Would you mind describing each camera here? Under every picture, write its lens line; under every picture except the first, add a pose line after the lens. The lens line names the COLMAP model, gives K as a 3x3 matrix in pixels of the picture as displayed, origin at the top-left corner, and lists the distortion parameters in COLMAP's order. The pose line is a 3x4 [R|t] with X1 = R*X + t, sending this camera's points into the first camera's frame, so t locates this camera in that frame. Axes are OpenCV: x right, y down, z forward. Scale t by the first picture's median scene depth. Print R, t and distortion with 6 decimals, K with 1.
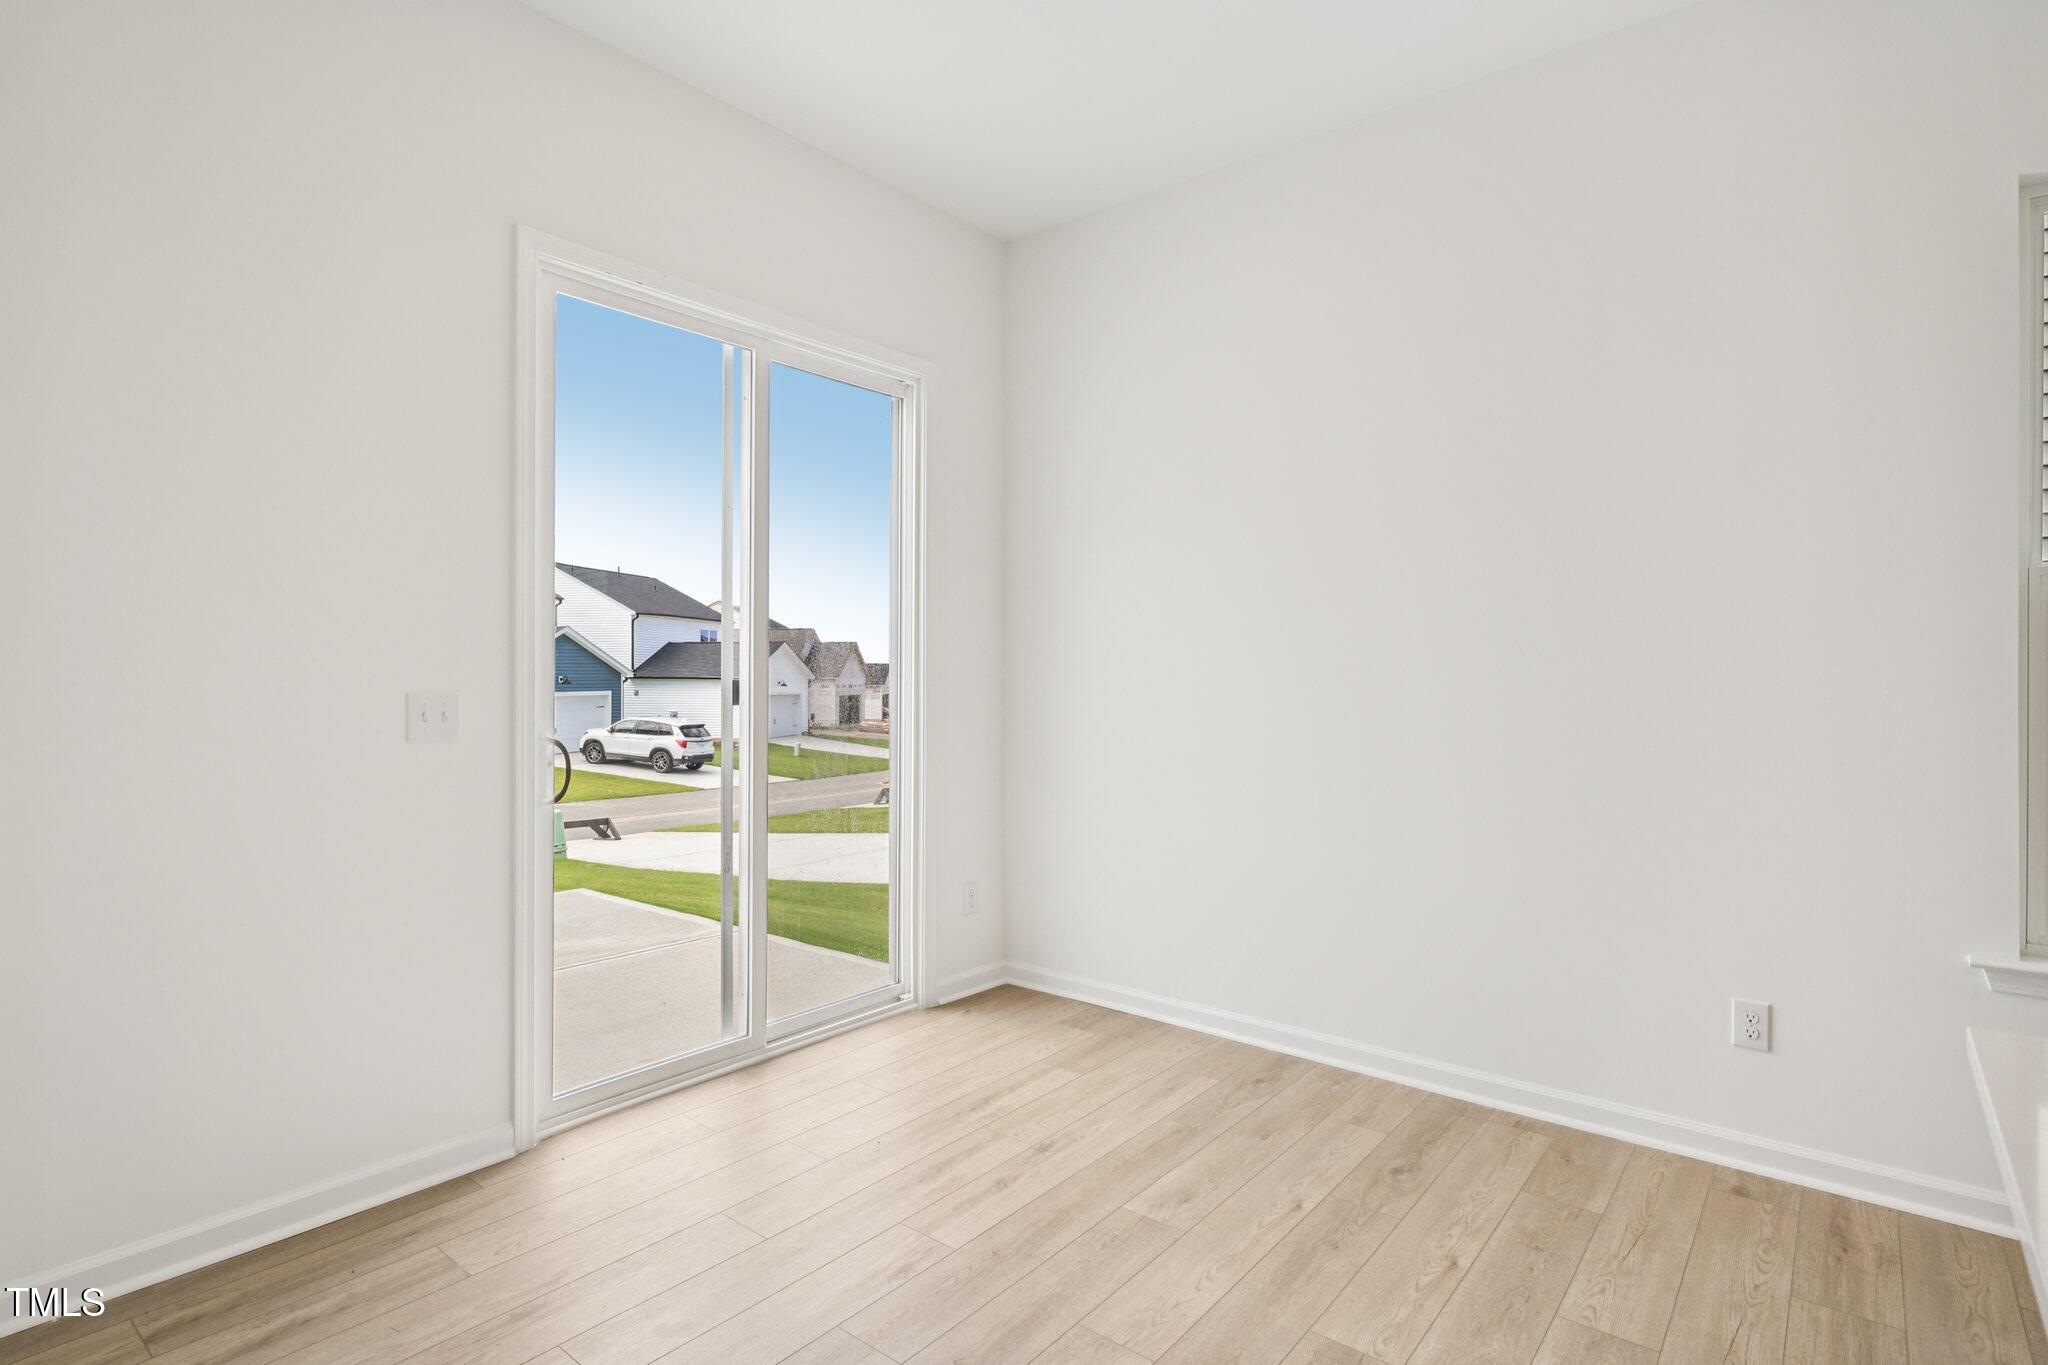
lens RADIAL K [[1020.1, 0, 1029.9], [0, 1020.1, 678.5], [0, 0, 1]] dist [0.002222, 0.000030]
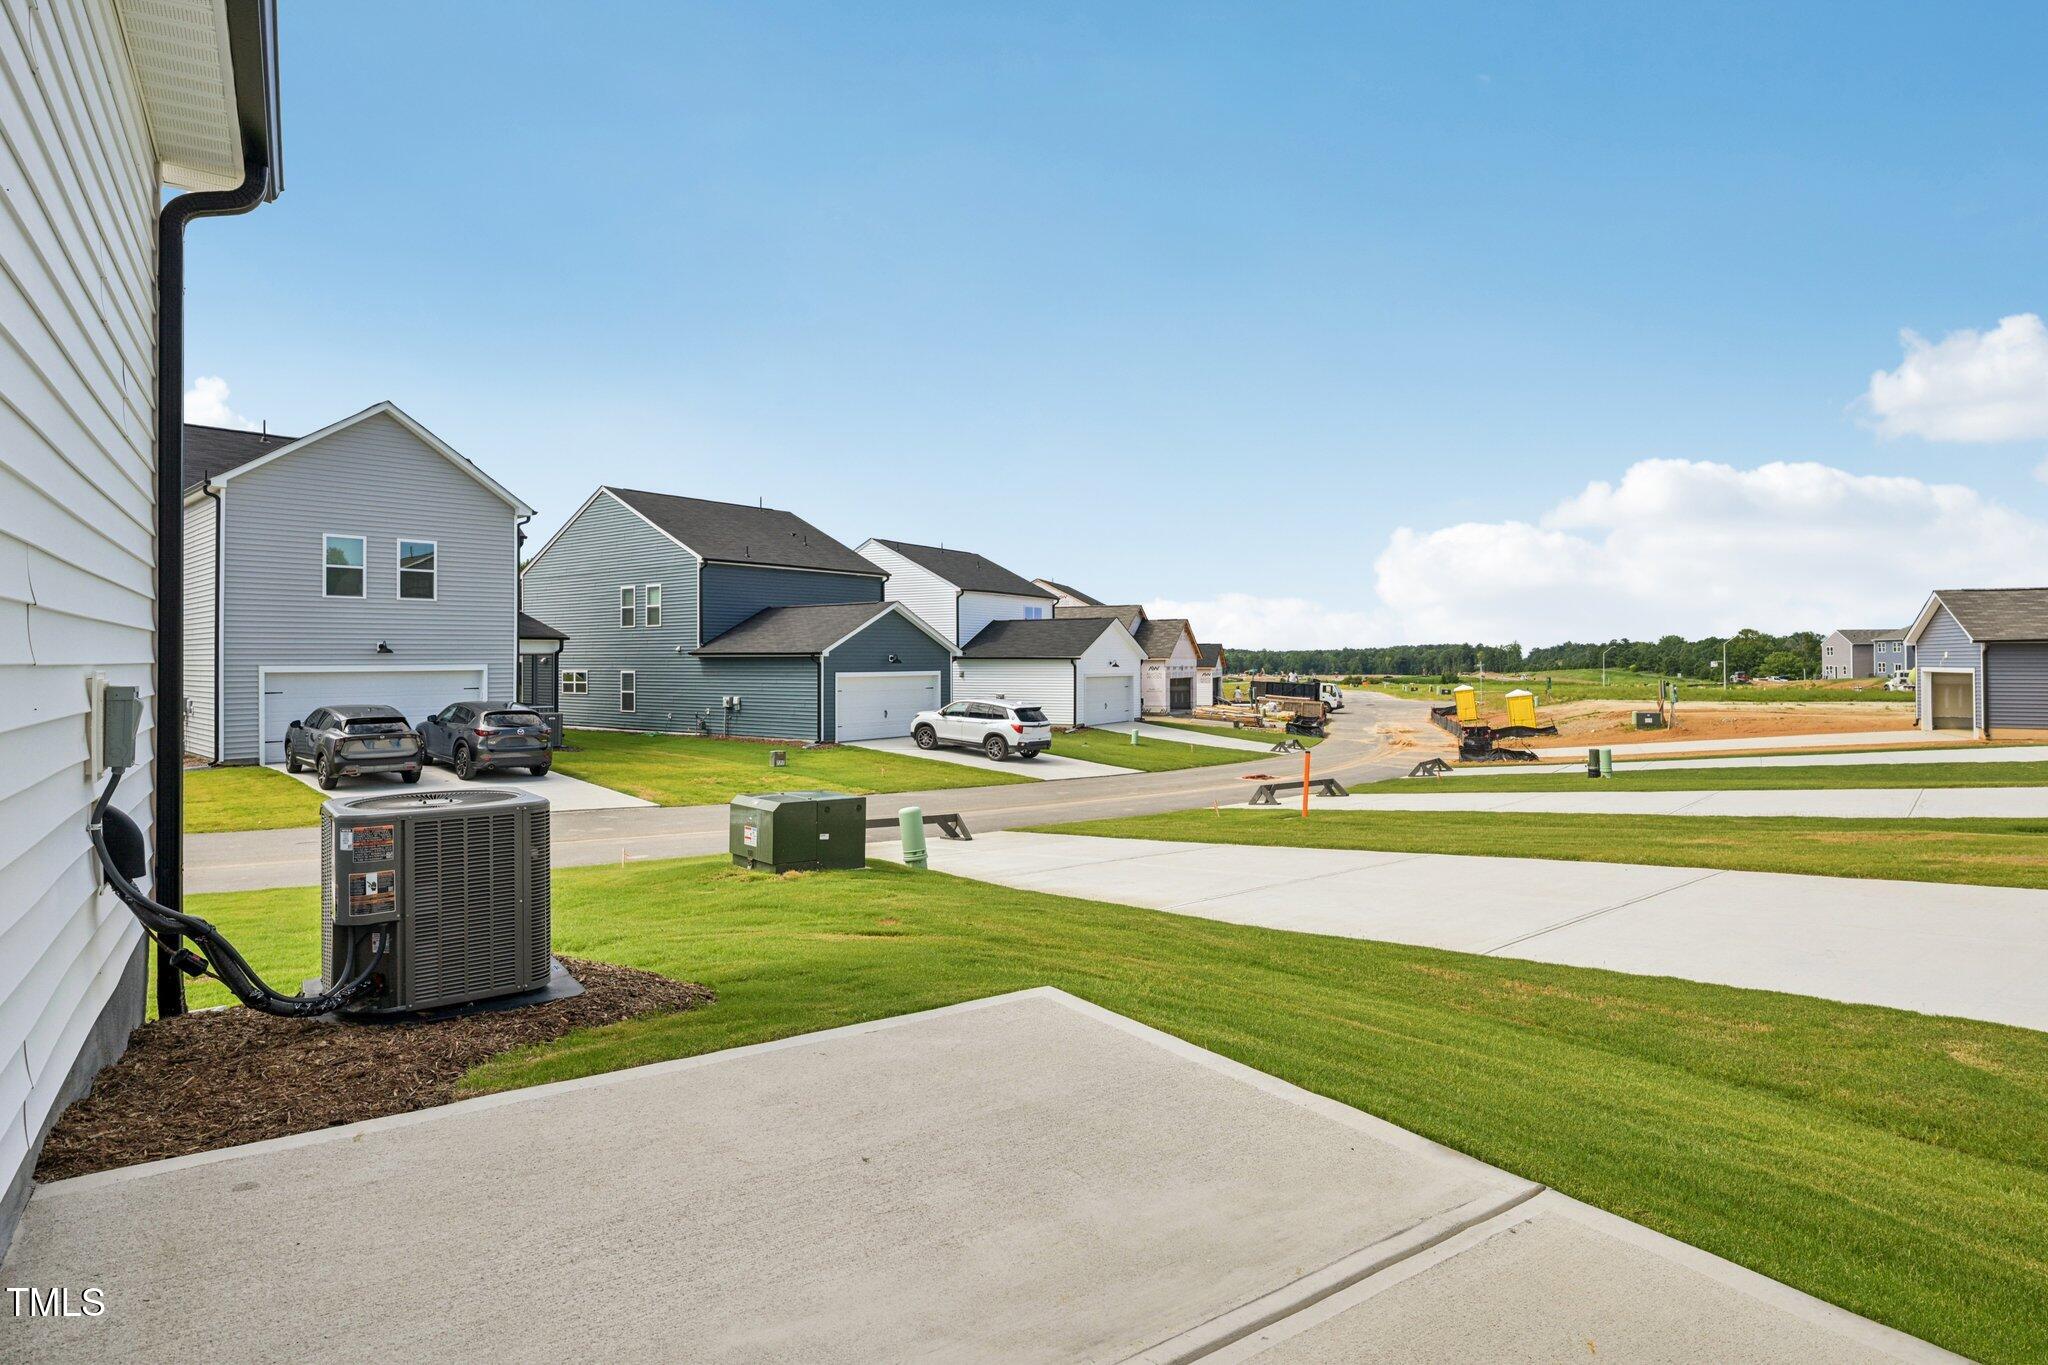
lens RADIAL K [[1066.9, 0, 1022.5], [0, 1066.9, 677.9], [0, 0, 1]] dist [0.000017, 0.000008]
pose [[0.957196, -0.002214, -0.289432, -0.063785], [0.005567, 0.999927, 0.010761, 0.009014], [0.289387, -0.011912, 0.957138, 0.103372]]
